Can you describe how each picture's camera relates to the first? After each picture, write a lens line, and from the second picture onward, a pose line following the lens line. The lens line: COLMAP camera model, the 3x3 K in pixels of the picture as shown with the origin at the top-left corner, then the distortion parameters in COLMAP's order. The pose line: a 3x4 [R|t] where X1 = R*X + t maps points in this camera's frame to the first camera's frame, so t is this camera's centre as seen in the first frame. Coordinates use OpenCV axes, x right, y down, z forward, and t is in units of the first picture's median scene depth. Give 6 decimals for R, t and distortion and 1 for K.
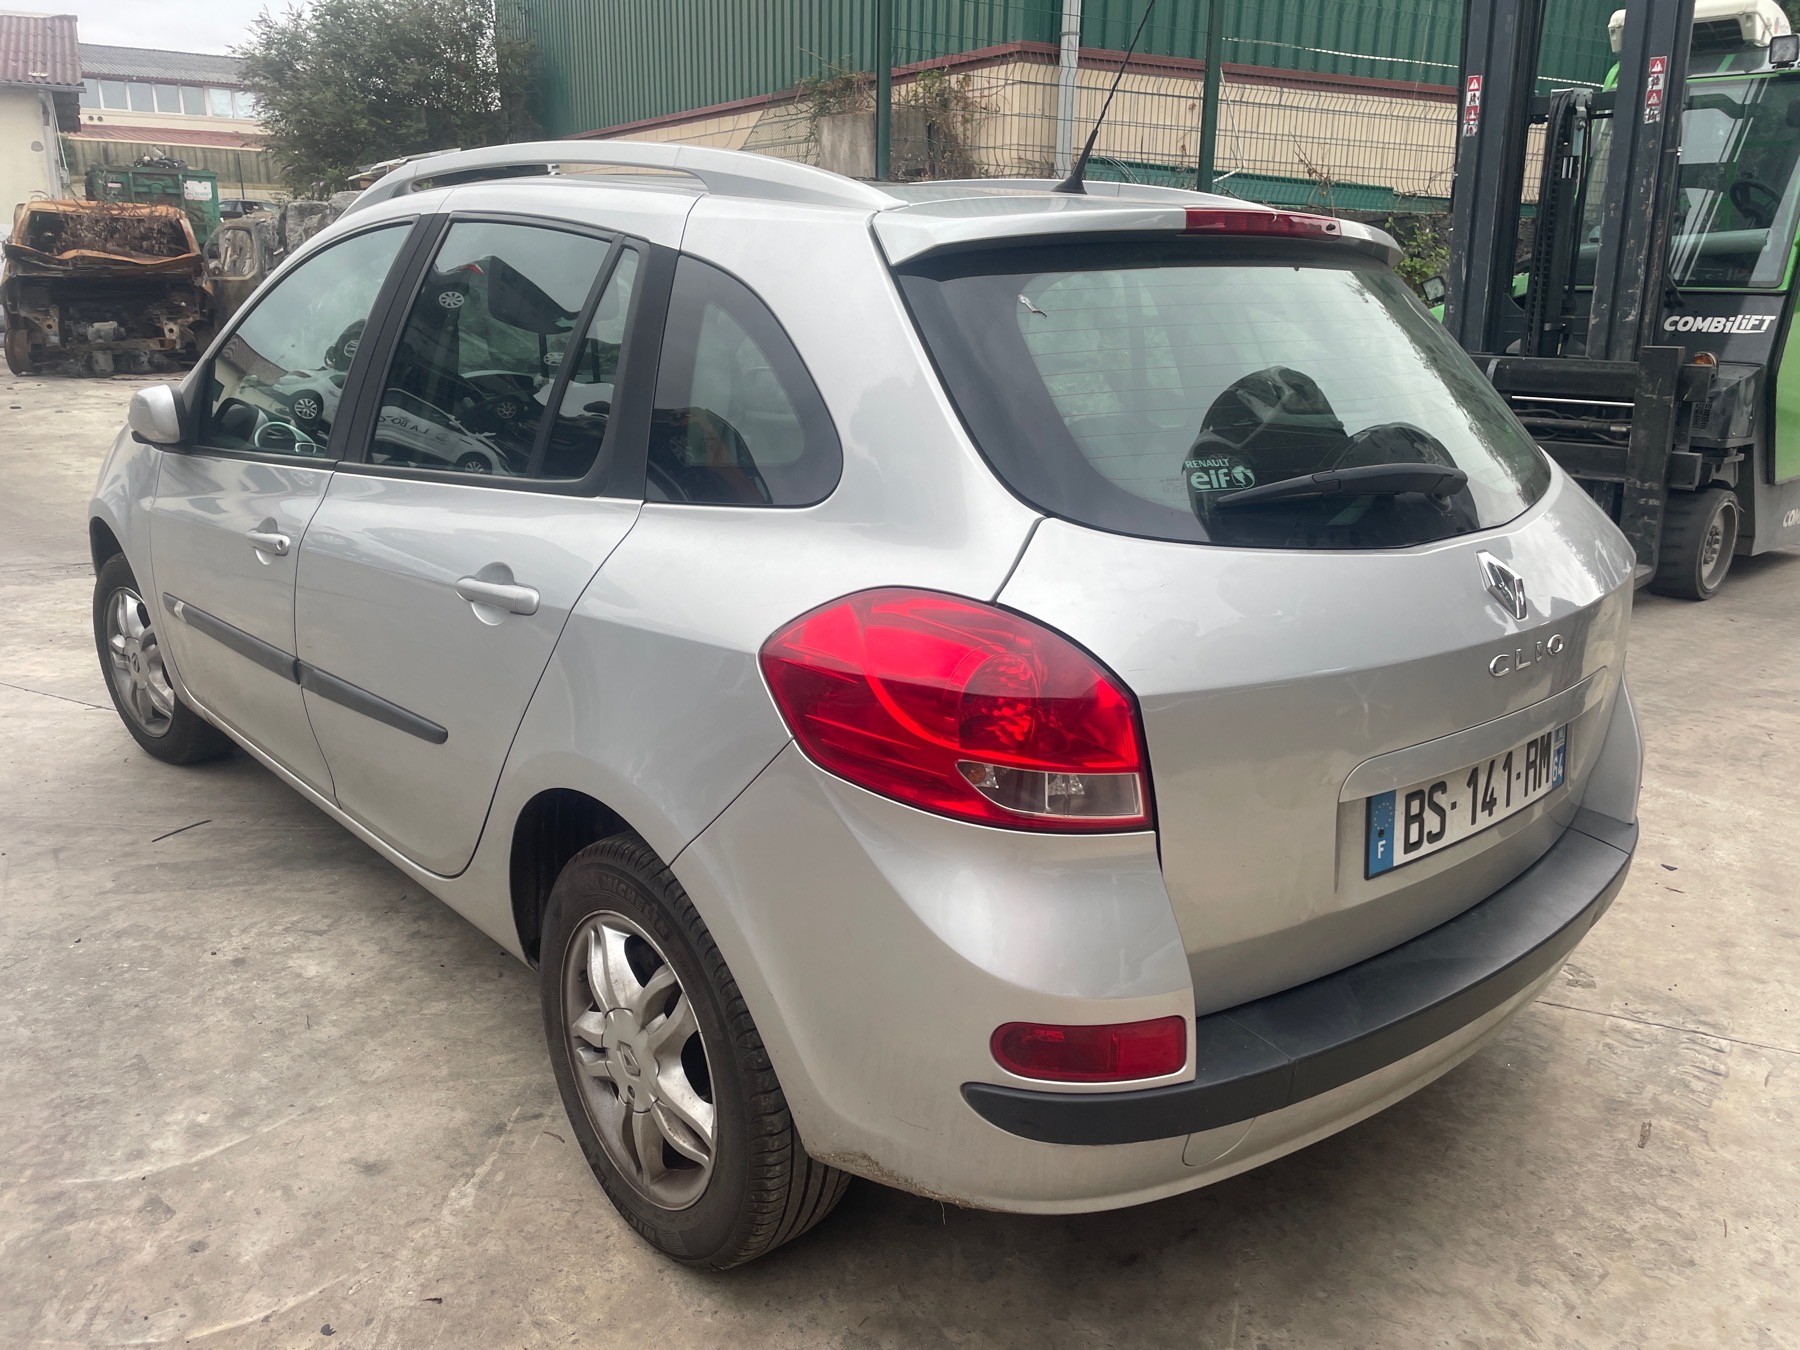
lens RADIAL K [[1653.6, 0, 904.0], [0, 1653.6, 675.6], [0, 0, 1]] dist [-0.018216, 0.000000]
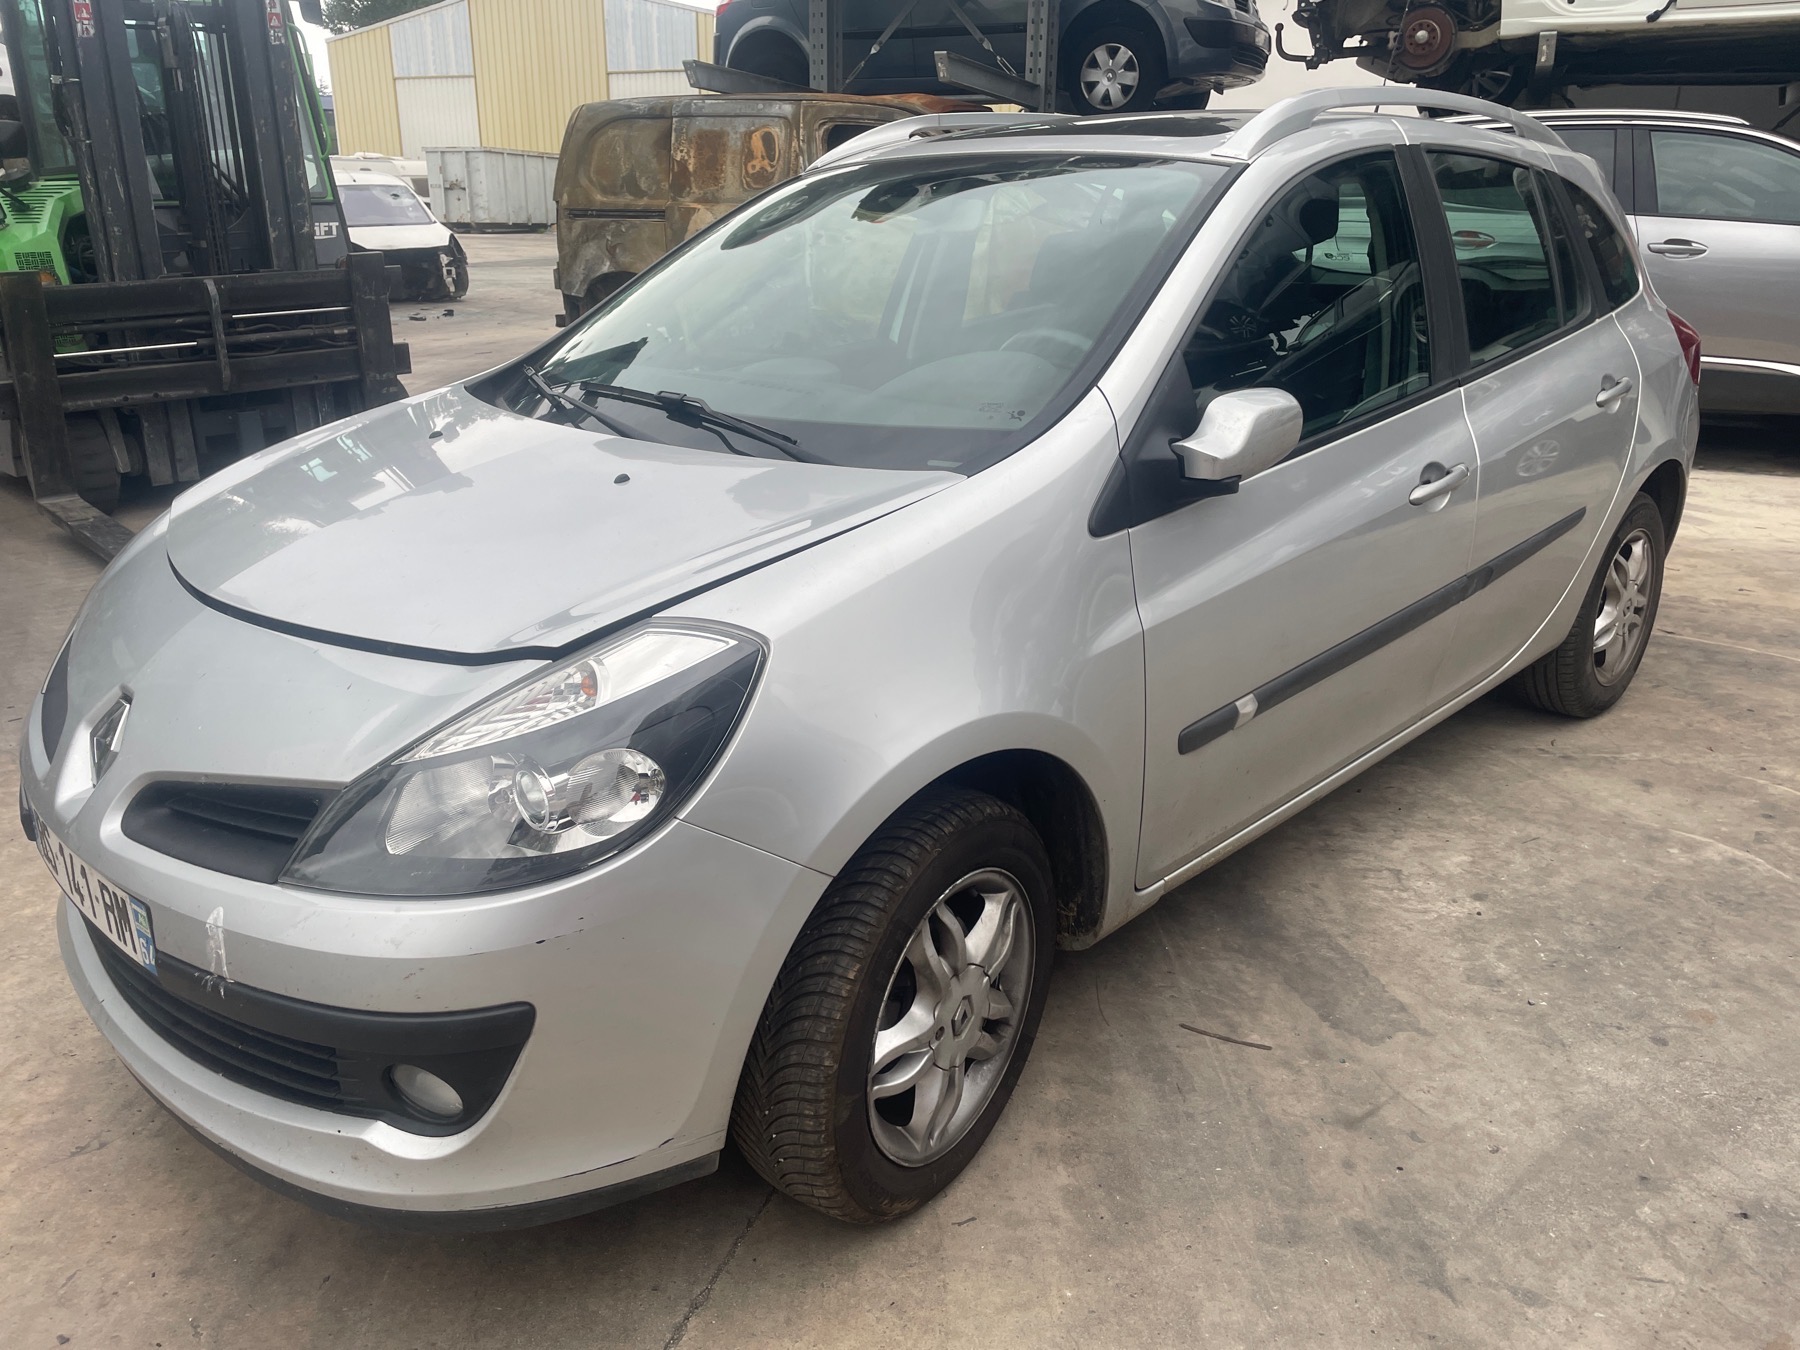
lens RADIAL K [[1653.6, 0, 905.8], [0, 1653.6, 678.1], [0, 0, 1]] dist [-0.018216, 0.000000]
pose [[-0.229940, -0.288926, 0.929327, -1.222782], [0.235788, 0.909925, 0.341235, -0.373254], [-0.944209, 0.297588, -0.141103, 1.438528]]
